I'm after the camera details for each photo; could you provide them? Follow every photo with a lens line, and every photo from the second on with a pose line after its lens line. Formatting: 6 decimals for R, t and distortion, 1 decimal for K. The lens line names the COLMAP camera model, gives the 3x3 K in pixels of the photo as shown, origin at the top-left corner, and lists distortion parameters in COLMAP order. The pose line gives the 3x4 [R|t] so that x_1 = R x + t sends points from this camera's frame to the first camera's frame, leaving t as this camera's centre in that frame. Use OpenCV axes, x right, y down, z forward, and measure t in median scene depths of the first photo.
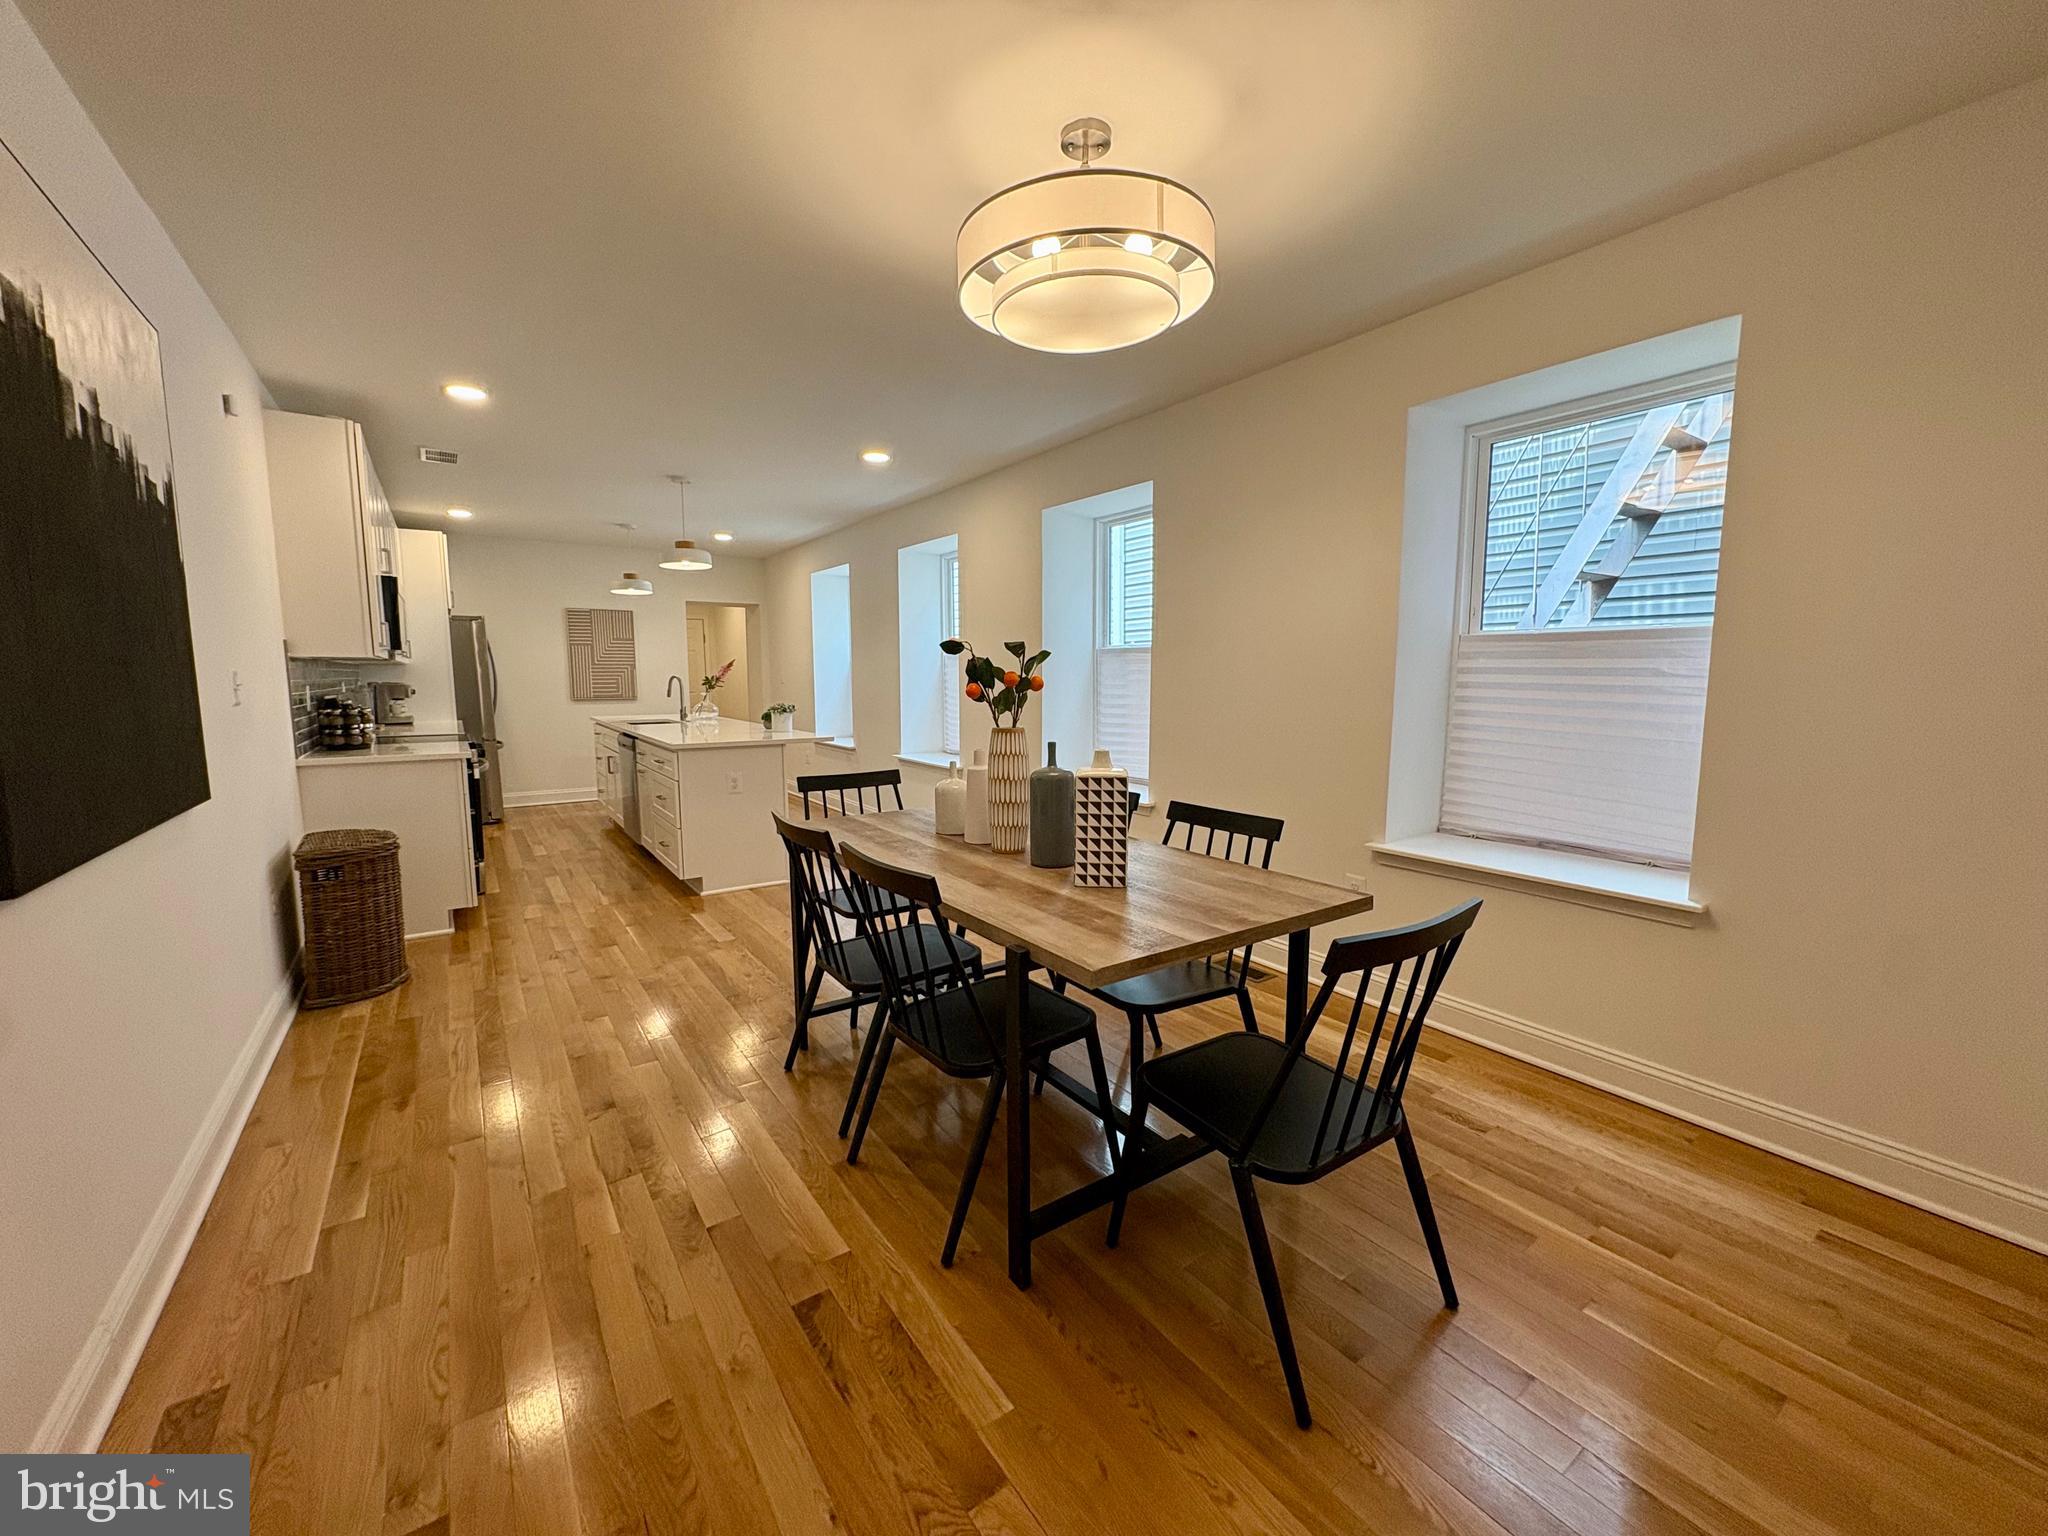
lens RADIAL K [[817.1, 0, 1017.5], [0, 817.1, 763.9], [0, 0, 1]] dist [0.001817, -0.000131]
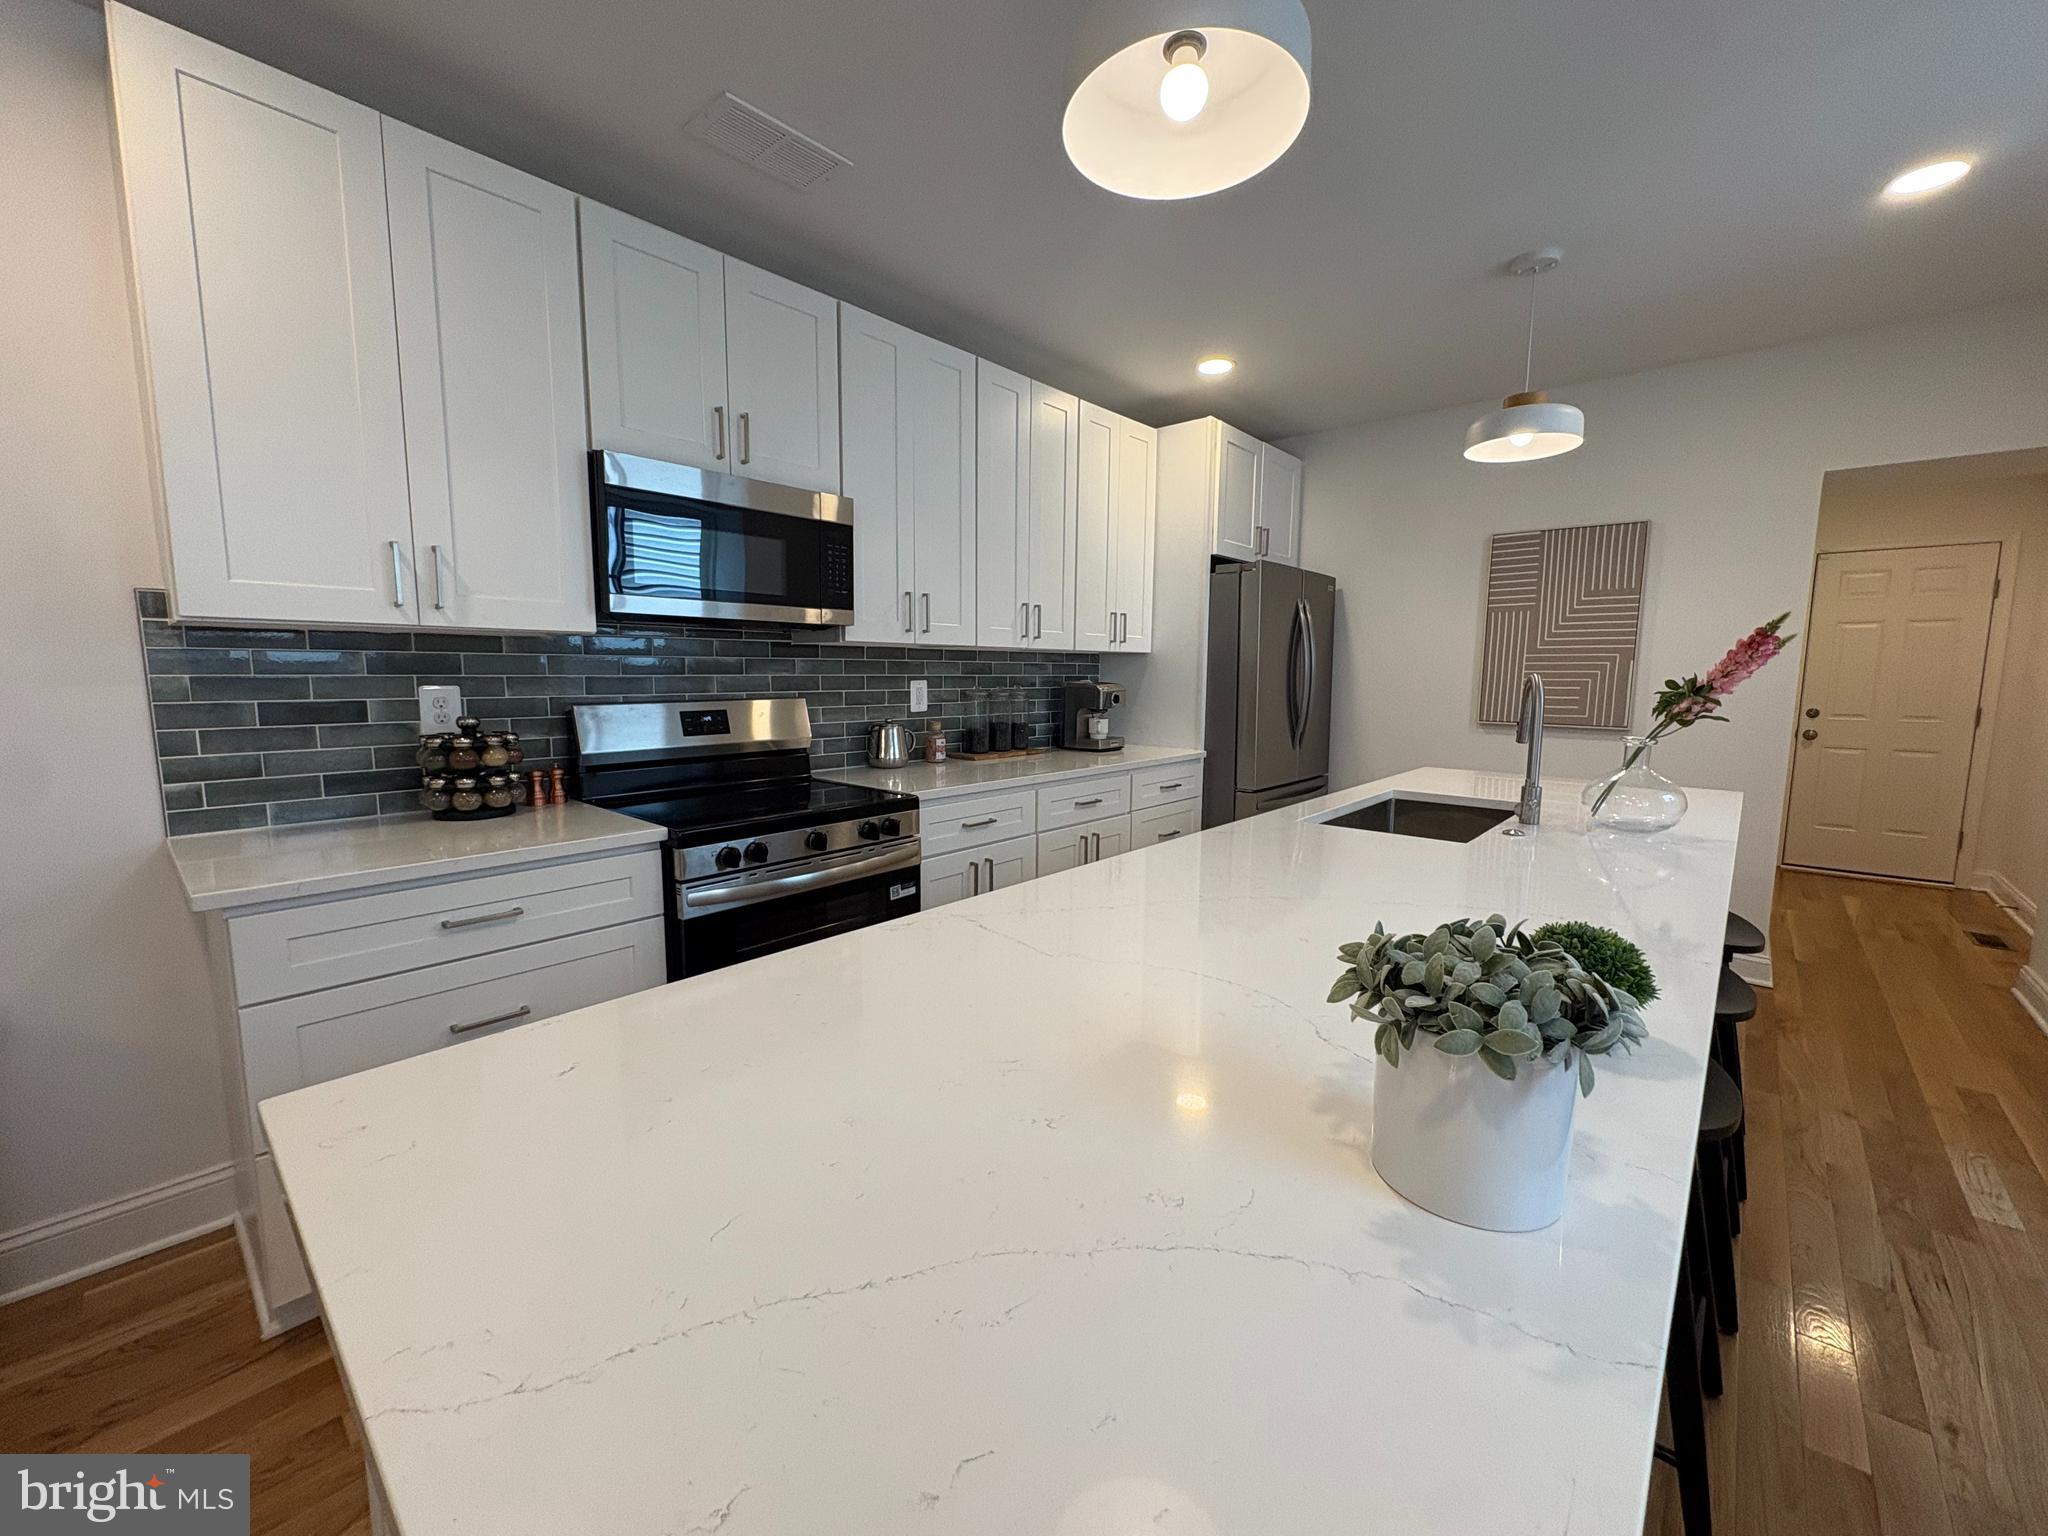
lens RADIAL K [[817.1, 0, 1014.4], [0, 817.1, 768.6], [0, 0, 1]] dist [0.001817, -0.000131]
pose [[0.243432, 0.117409, -0.962786, -0.262802], [-0.106404, 0.989888, 0.093811, -0.129961], [0.964064, 0.079608, 0.253463, 1.187935]]
